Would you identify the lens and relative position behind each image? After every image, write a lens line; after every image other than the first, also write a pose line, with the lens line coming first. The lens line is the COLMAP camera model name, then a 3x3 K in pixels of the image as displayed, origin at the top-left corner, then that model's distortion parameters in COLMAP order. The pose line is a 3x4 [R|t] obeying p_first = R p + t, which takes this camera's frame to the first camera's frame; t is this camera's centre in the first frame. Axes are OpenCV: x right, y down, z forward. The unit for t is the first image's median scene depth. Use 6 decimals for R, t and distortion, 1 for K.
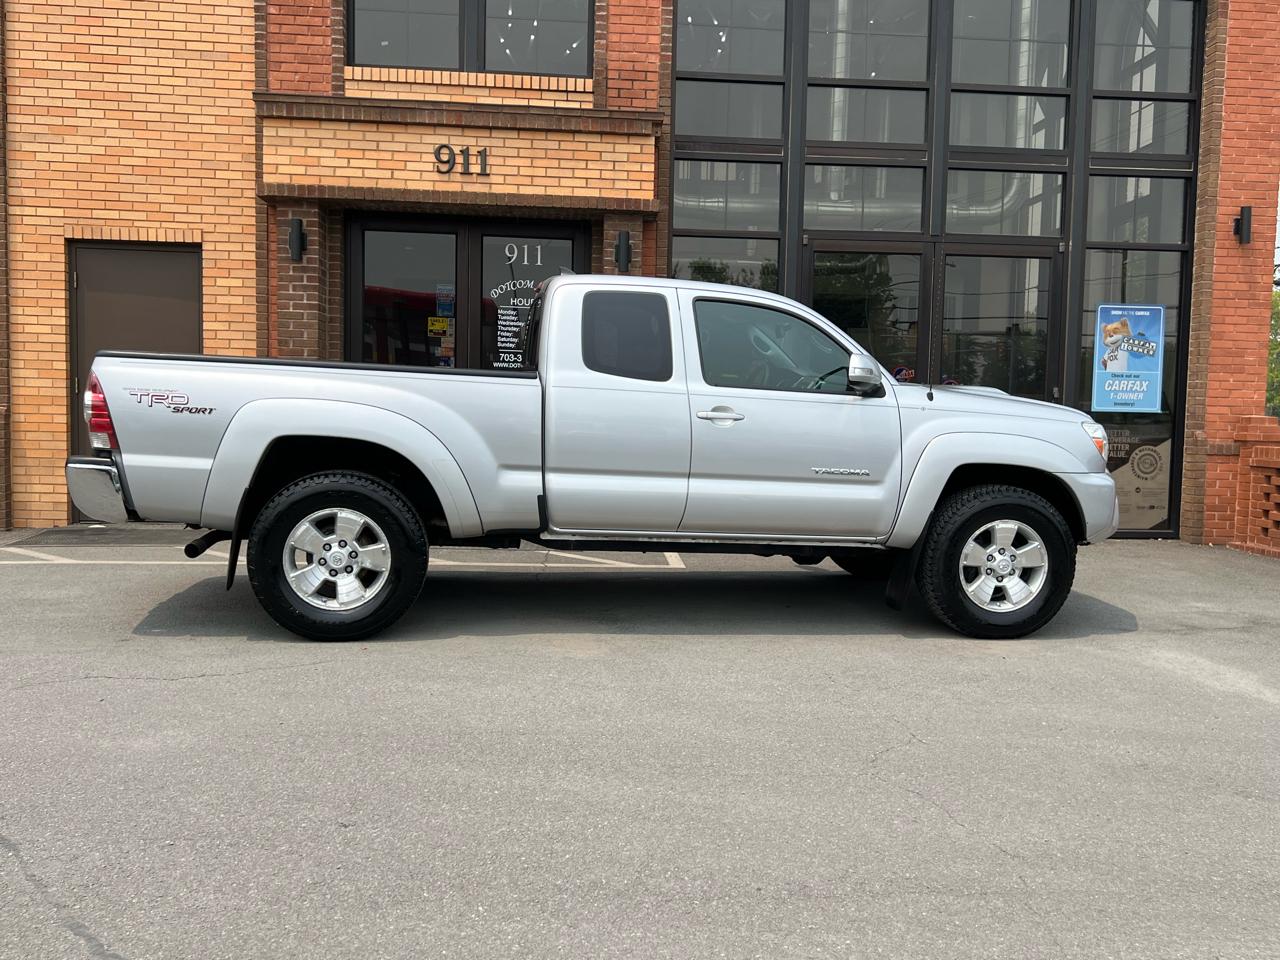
lens RADIAL K [[1135.1, 0, 653.3], [0, 1135.1, 491.3], [0, 0, 1]] dist [0.048341, -0.055802]
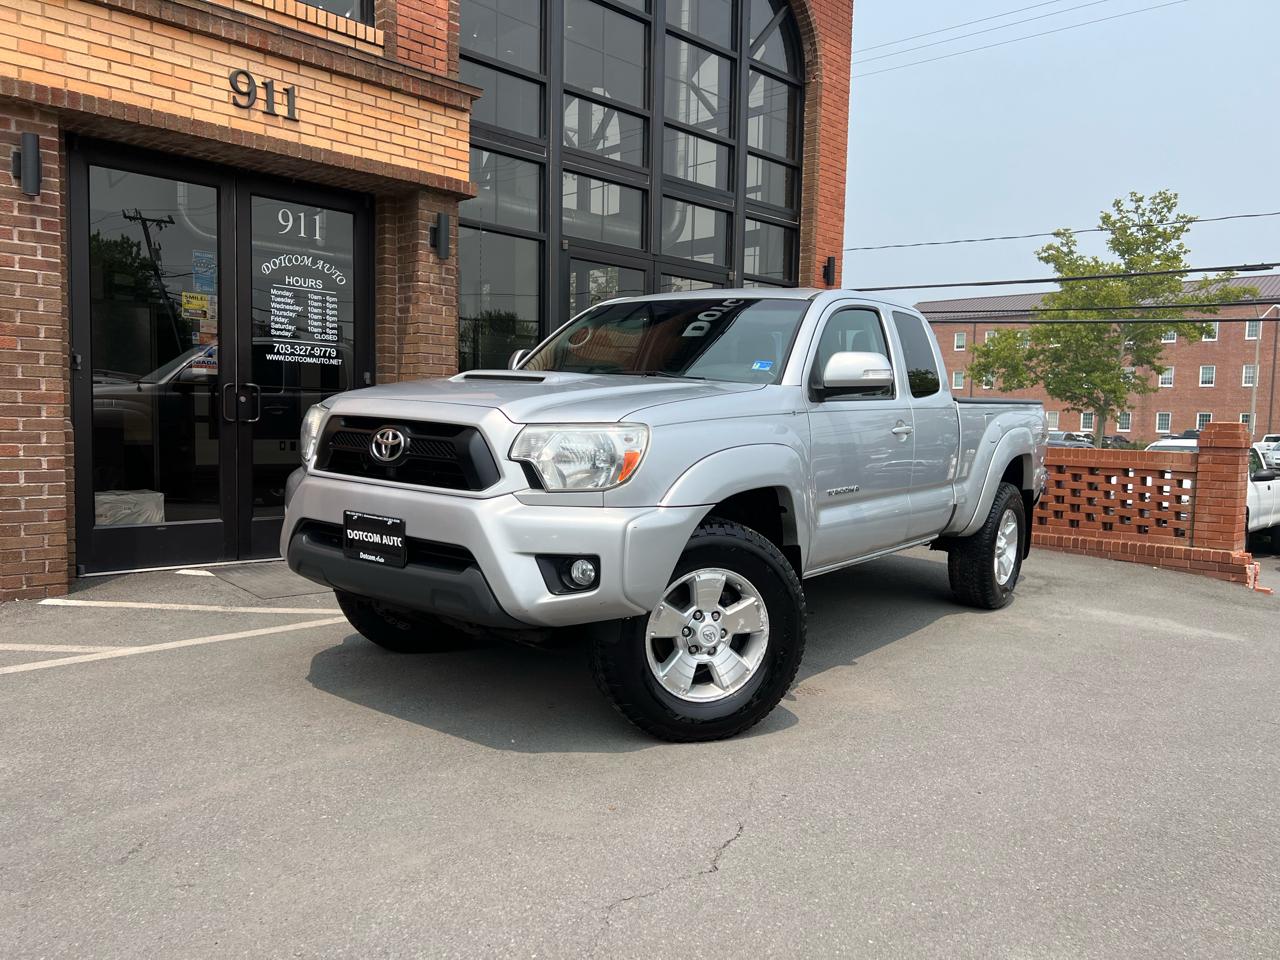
lens RADIAL K [[963.9, 0, 642.2], [0, 963.9, 489.7], [0, 0, 1]] dist [0.049352, -0.051786]
pose [[0.759305, -0.055071, 0.648400, -0.411530], [0.037820, 0.998463, 0.040515, -0.036724], [-0.649635, -0.006241, 0.760221, 0.315567]]
